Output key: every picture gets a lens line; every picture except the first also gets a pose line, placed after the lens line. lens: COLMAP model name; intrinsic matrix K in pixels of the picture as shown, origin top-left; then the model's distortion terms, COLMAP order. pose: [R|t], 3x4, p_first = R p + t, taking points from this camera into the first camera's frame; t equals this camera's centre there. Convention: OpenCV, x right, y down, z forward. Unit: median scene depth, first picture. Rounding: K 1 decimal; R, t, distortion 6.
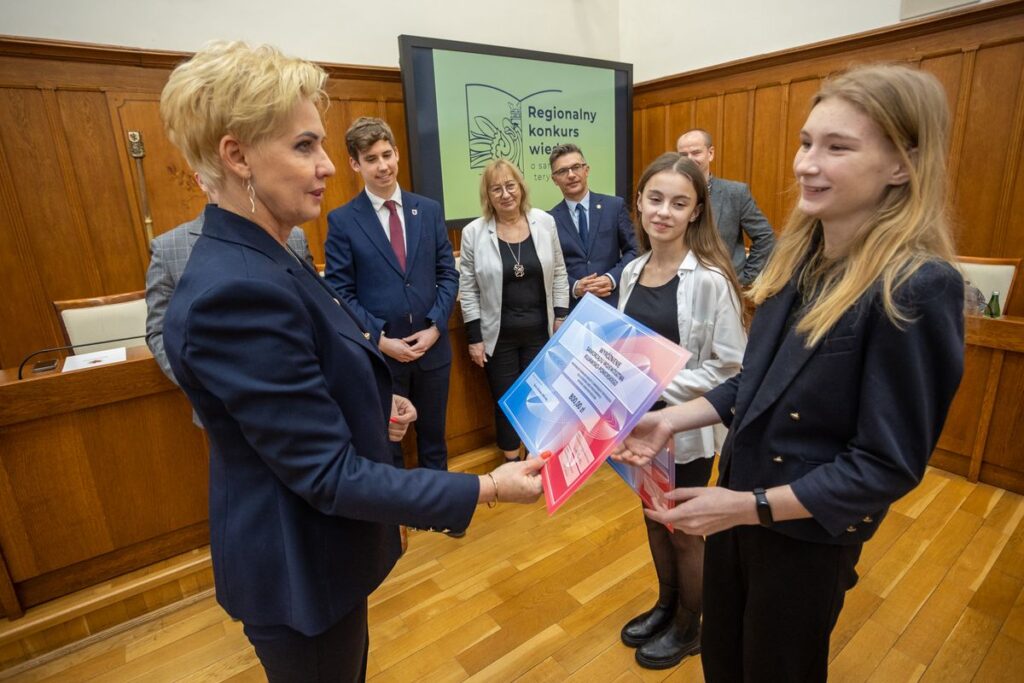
lens RADIAL K [[534.8, 0, 518.2], [0, 534.8, 334.7], [0, 0, 1]] dist [-0.077283, 0.036348]
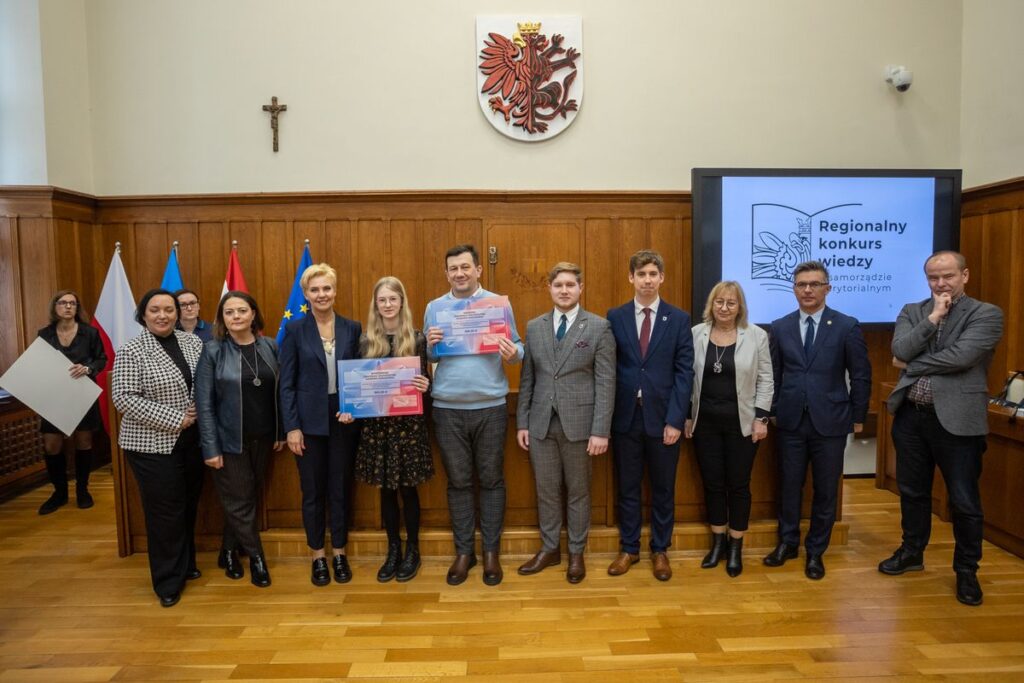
lens RADIAL K [[734.7, 0, 525.5], [0, 734.7, 339.2], [0, 0, 1]] dist [-0.055544, 0.049473]
pose [[0.821629, 0.082290, -0.564052, 0.462484], [-0.181926, 0.975631, -0.122669, 0.086793], [0.540212, 0.203404, 0.816577, -0.527594]]
